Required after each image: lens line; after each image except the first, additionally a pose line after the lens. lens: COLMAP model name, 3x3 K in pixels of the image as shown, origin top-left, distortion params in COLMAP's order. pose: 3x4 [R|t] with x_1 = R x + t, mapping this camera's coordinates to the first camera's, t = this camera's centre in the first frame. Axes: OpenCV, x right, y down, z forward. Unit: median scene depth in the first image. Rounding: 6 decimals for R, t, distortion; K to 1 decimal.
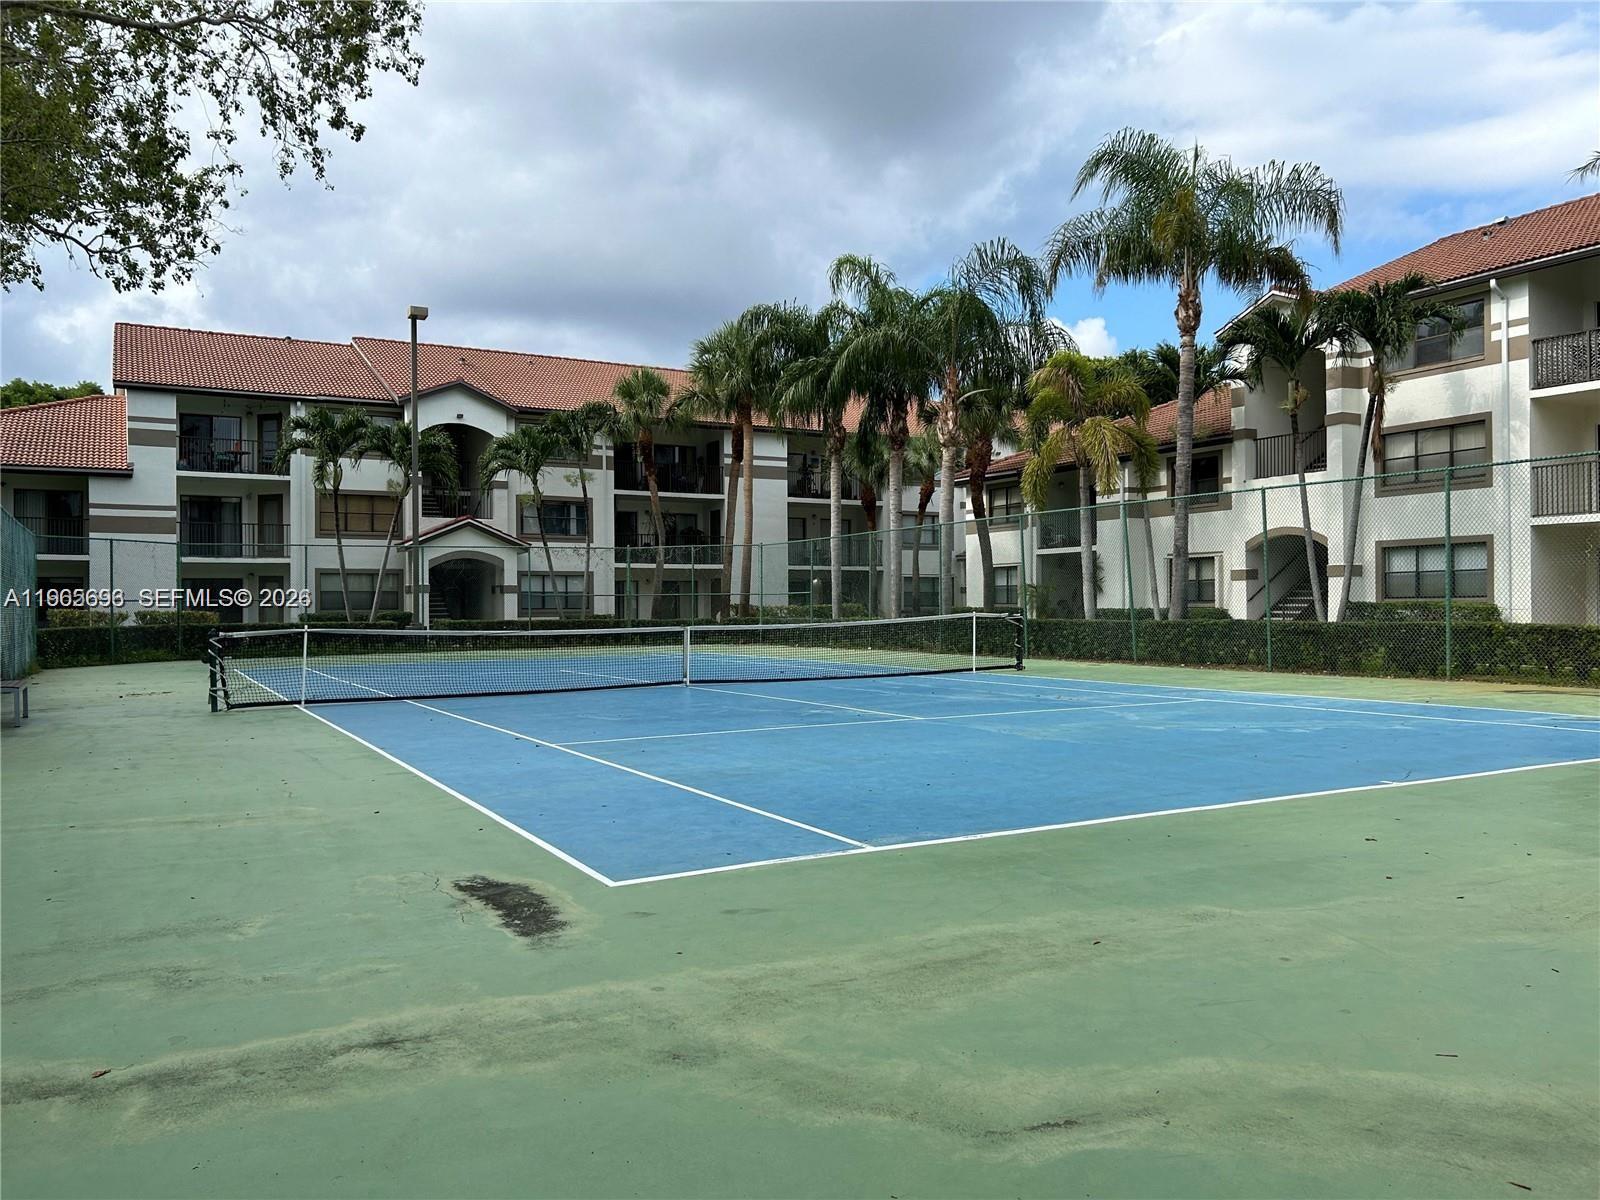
lens RADIAL K [[1212.8, 0, 797.7], [0, 1212.8, 603.0], [0, 0, 1]] dist [0.016715, -0.023771]
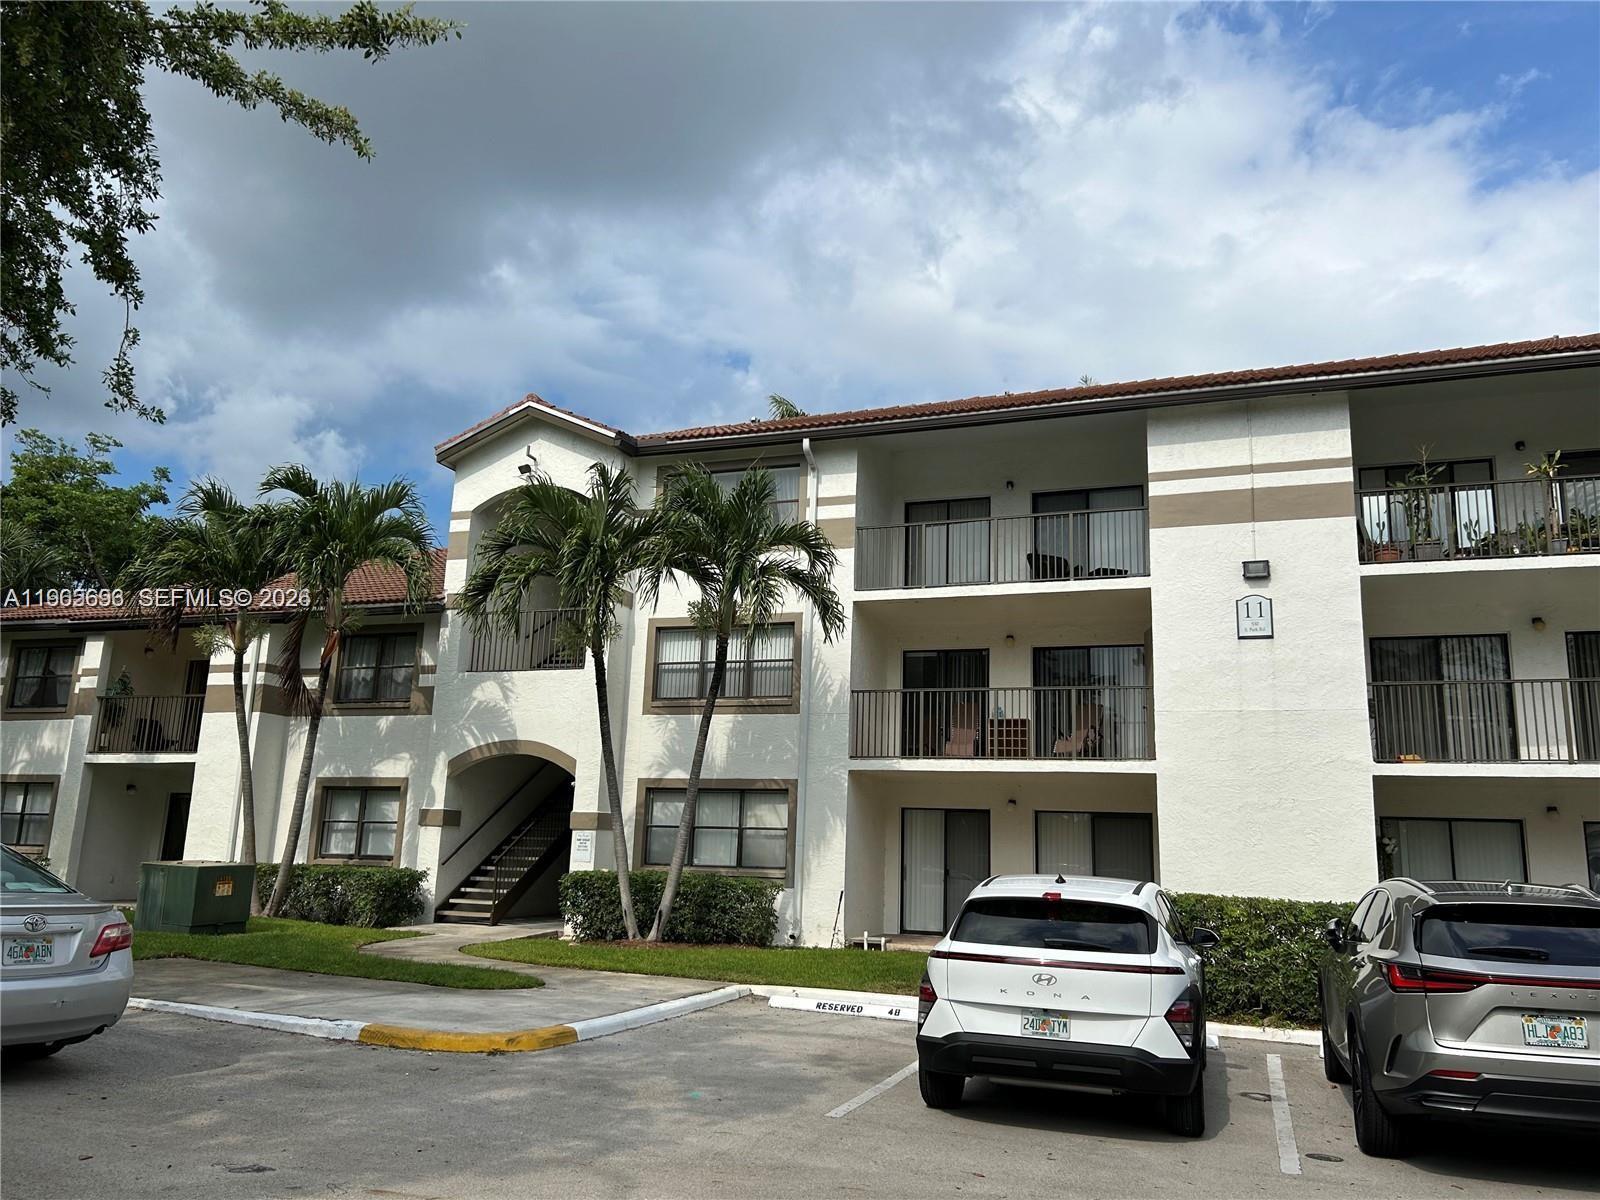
lens RADIAL K [[1212.8, 0, 794.9], [0, 1212.8, 601.3], [0, 0, 1]] dist [0.016715, -0.023771]
pose [[0.756528, 0.164255, 0.632998, 0.089866], [-0.039870, 0.977727, -0.206057, -0.010325], [-0.652745, 0.130650, 0.746227, 0.413526]]
